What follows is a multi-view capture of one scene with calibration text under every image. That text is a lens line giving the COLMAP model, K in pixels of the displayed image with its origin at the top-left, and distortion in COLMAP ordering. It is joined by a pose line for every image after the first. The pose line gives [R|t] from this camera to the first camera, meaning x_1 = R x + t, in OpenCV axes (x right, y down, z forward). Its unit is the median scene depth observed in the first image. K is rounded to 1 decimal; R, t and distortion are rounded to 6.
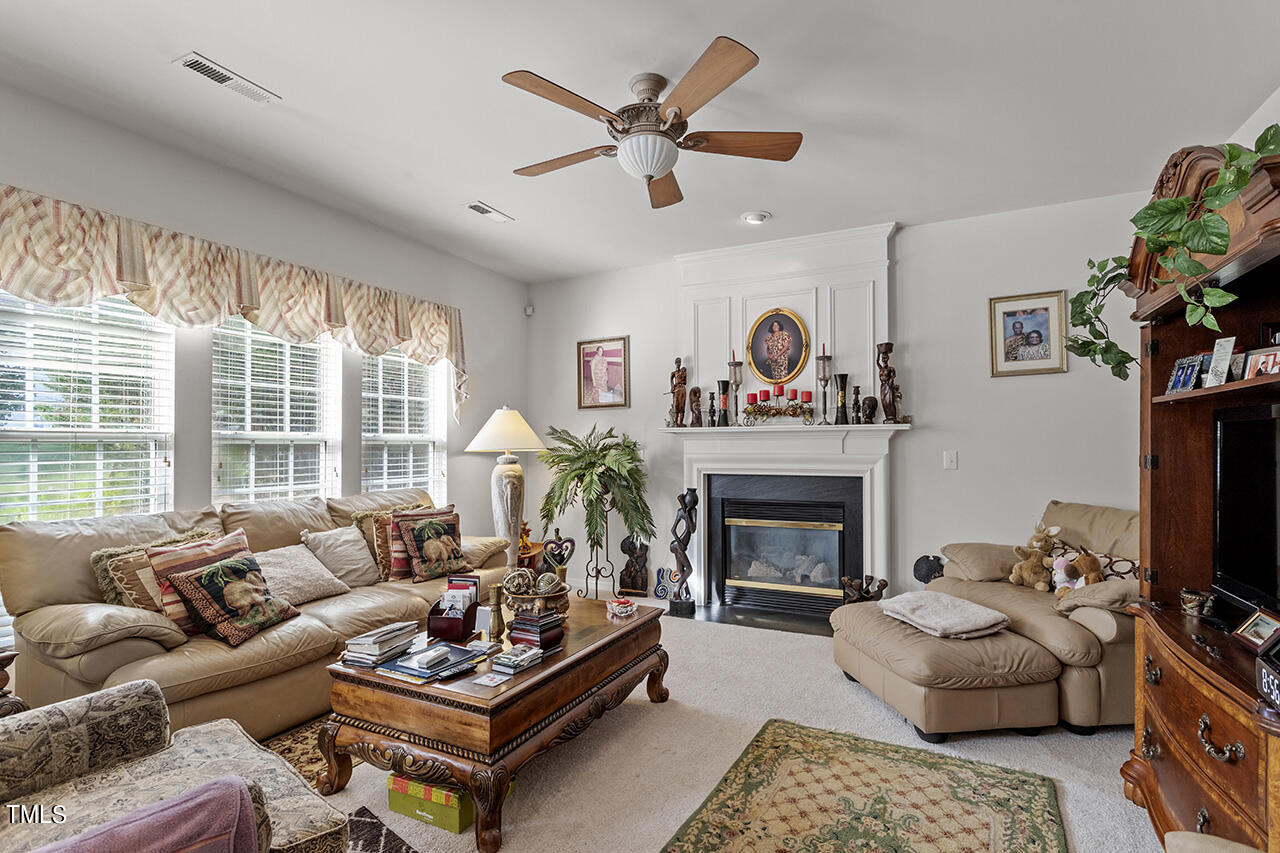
lens RADIAL K [[614.7, 0, 643.3], [0, 614.7, 441.3], [0, 0, 1]] dist [0.001087, 0.000327]
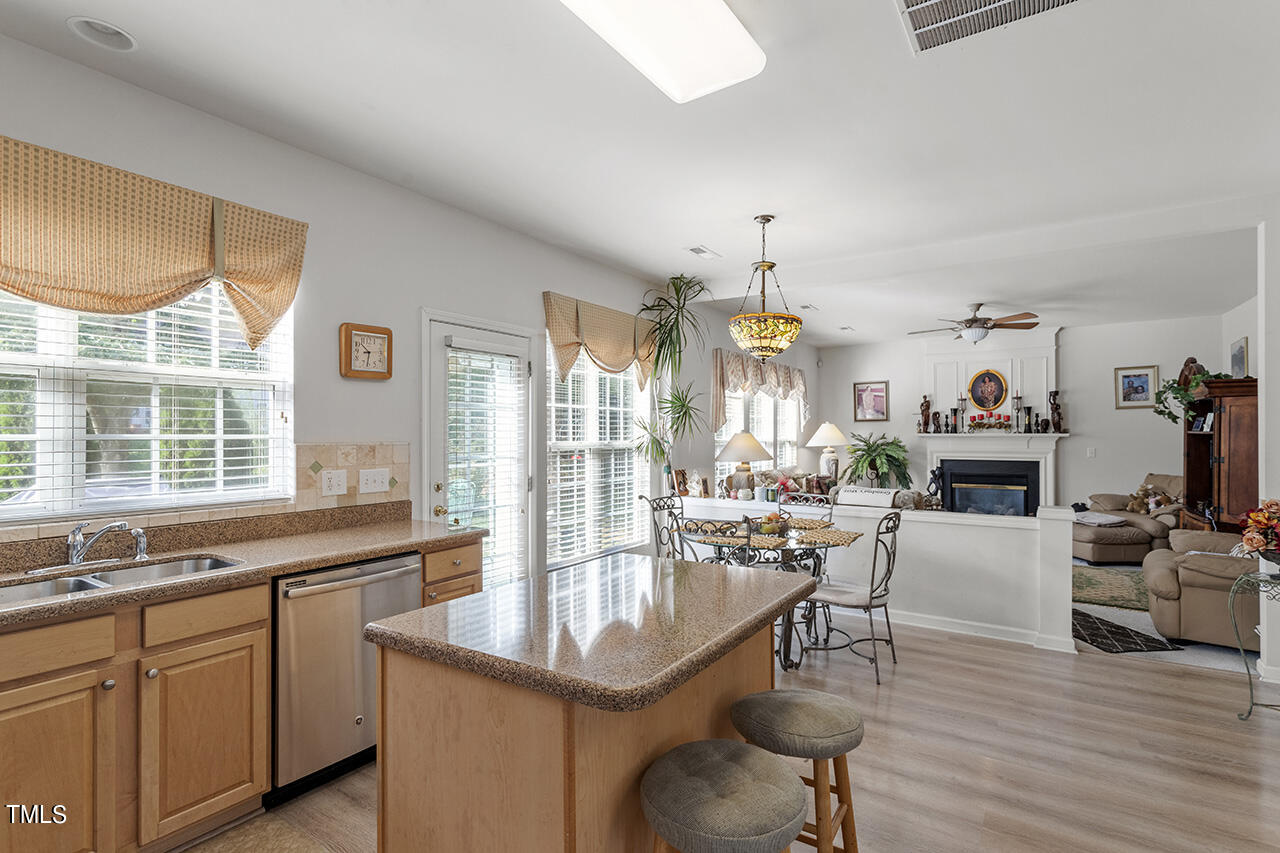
lens RADIAL K [[608.7, 0, 640.4], [0, 608.7, 432.3], [0, 0, 1]] dist [0.000882, 0.000439]
pose [[0.992946, 0.000105, -0.118564, -0.628017], [0.000691, 0.999977, 0.006674, -0.043112], [0.118562, -0.006709, 0.992924, -0.981358]]
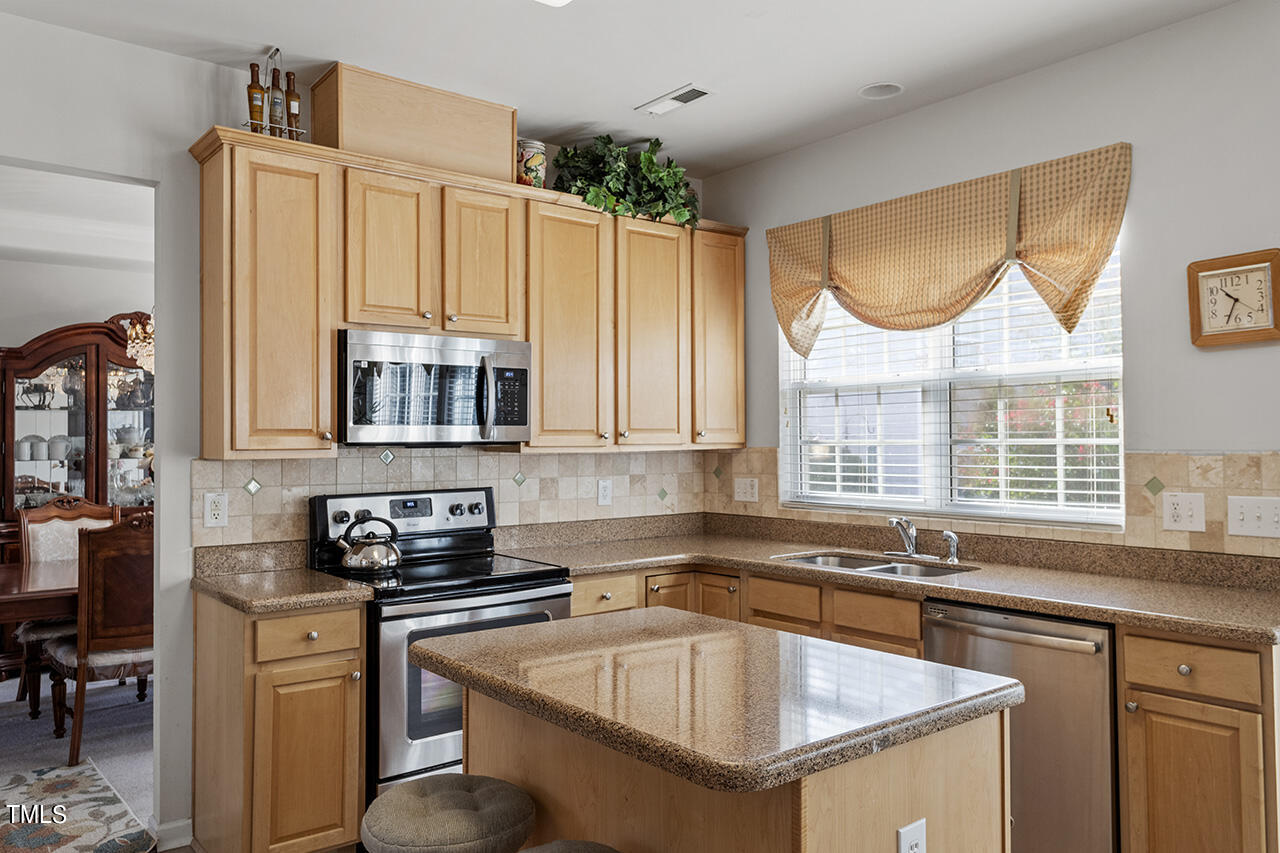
lens RADIAL K [[931.1, 0, 640.0], [0, 931.1, 426.5], [0, 0, 1]] dist [-0.001526, -0.001187]
pose [[-0.420067, -0.011925, -0.907415, -0.259189], [0.016175, 0.999656, -0.020625, -0.036594], [0.907349, -0.023342, -0.419730, -0.406353]]
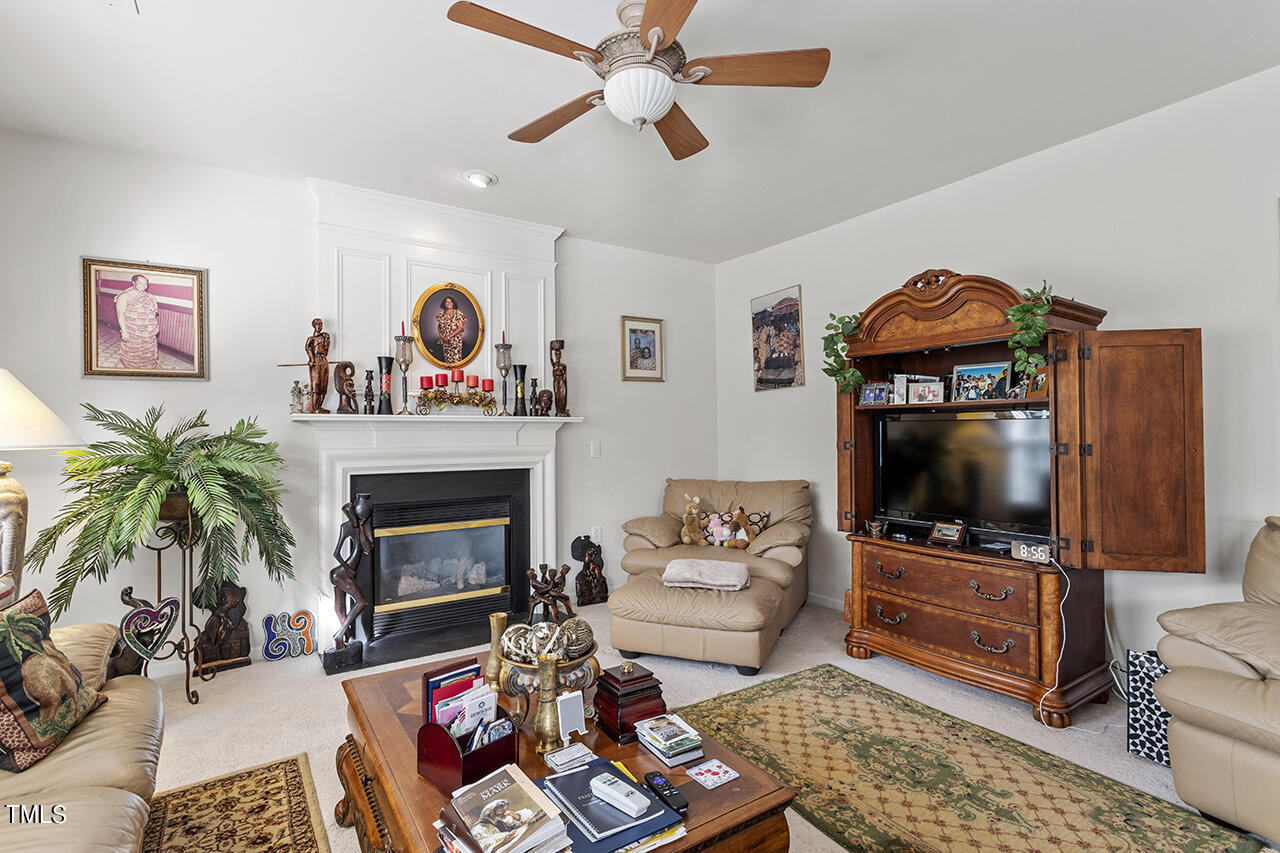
lens RADIAL K [[604.8, 0, 644.5], [0, 604.8, 426.6], [0, 0, 1]] dist [0.000581, 0.000157]
pose [[0.496854, 0.011591, 0.867757, -0.415862], [-0.000272, 0.999913, -0.013200, 0.002399], [-0.867834, 0.006323, 0.496814, 0.341806]]
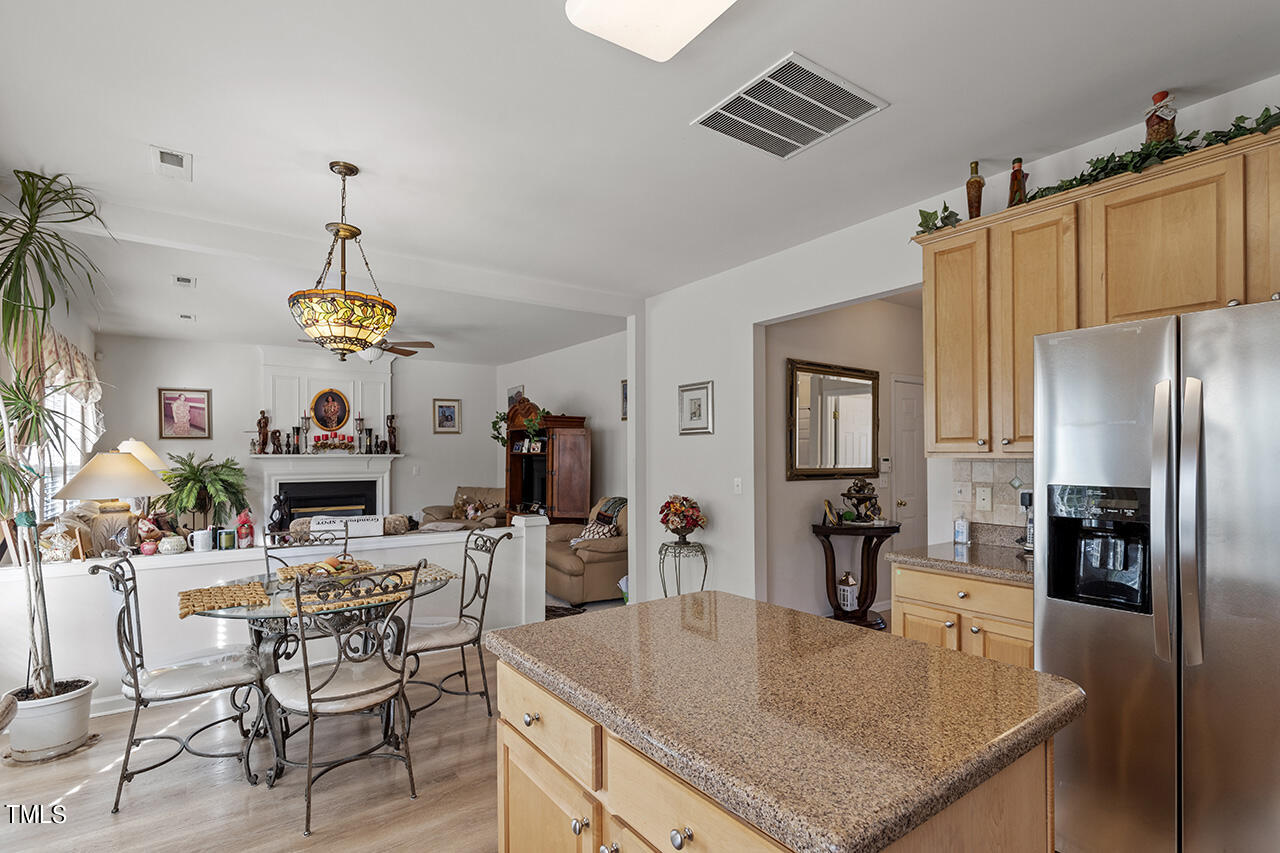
lens RADIAL K [[615.6, 0, 646.1], [0, 615.6, 452.7], [0, 0, 1]] dist [0.003134, 0.000544]
pose [[0.465070, 0.003320, 0.885268, -0.995169], [-0.007288, 0.999973, 0.000078, -0.037770], [-0.885244, -0.006488, 0.465082, -0.689169]]
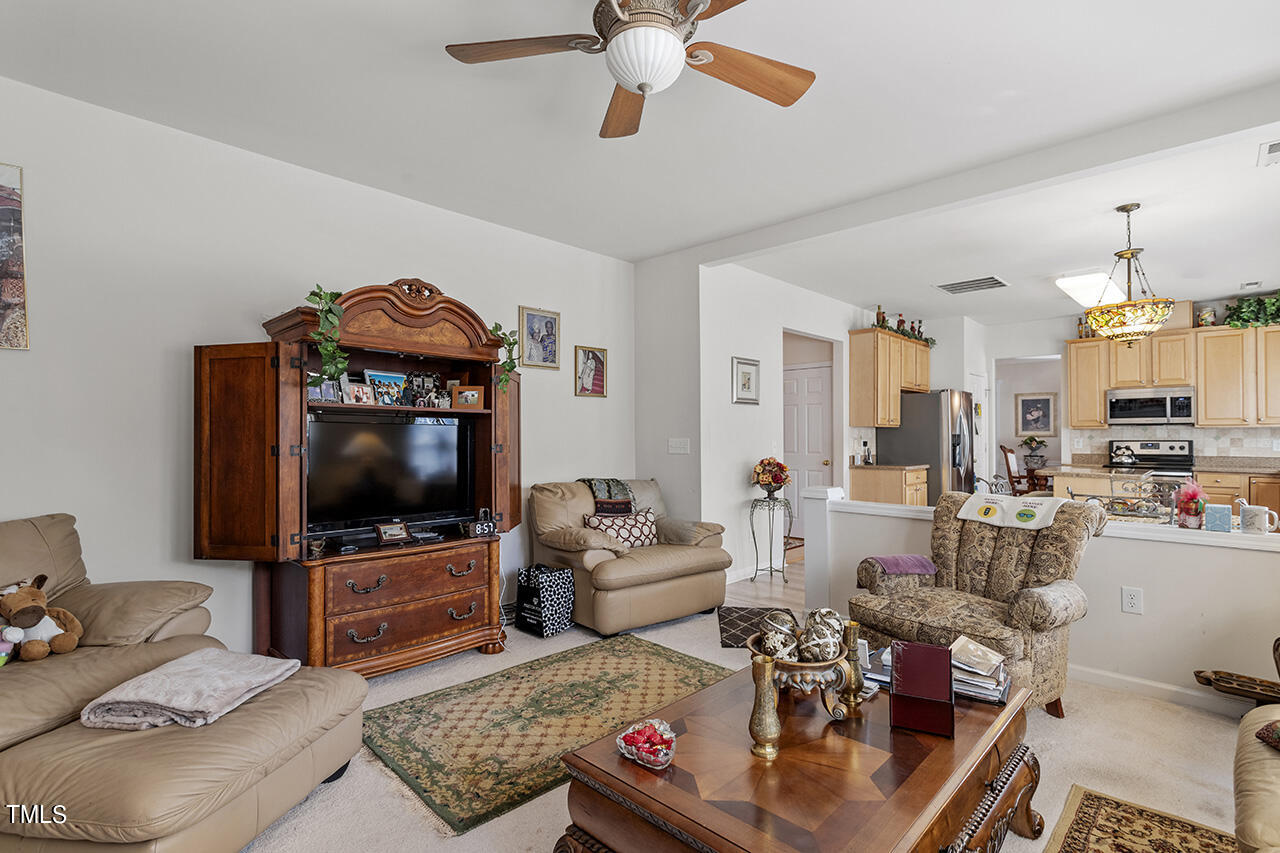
lens RADIAL K [[608.7, 0, 640.4], [0, 608.7, 432.3], [0, 0, 1]] dist [0.000882, 0.000439]
pose [[-0.954770, 0.004511, 0.297310, -0.123189], [-0.000755, 0.999845, -0.017594, 0.008764], [-0.297343, -0.017023, -0.954619, 1.011461]]
